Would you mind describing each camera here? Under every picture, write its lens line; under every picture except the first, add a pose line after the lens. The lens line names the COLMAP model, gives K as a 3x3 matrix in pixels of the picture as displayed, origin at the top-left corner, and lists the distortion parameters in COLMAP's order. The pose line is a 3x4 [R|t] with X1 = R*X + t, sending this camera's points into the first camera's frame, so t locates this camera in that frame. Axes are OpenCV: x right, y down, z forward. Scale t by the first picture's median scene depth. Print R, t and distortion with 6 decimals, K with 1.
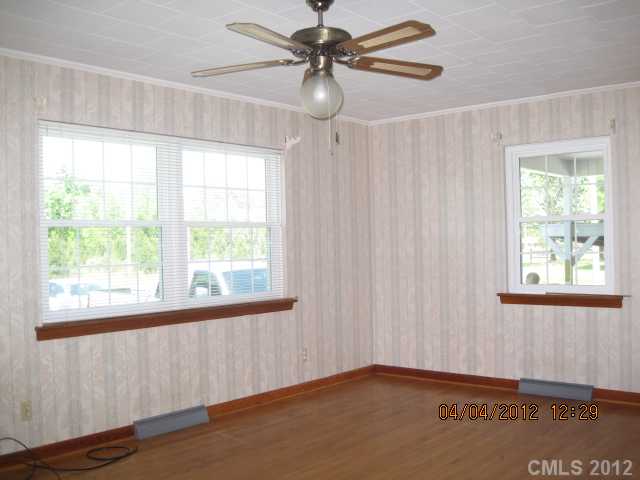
lens RADIAL K [[748.2, 0, 320.0], [0, 748.2, 240.0], [0, 0, 1]] dist [0.016615, 0.024952]
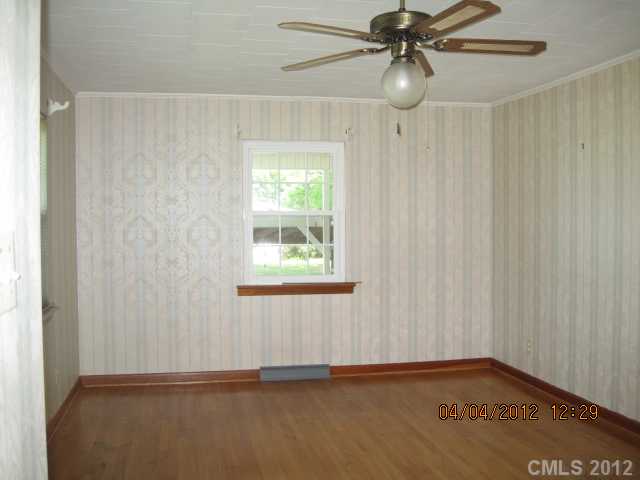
lens RADIAL K [[744.6, 0, 320.0], [0, 744.6, 240.0], [0, 0, 1]] dist [0.088169, 0.008845]
pose [[0.647184, 0.000934, 0.762333, -0.490753], [-0.013373, 0.999859, 0.010129, -0.002305], [-0.762216, -0.016750, 0.647106, 0.291710]]
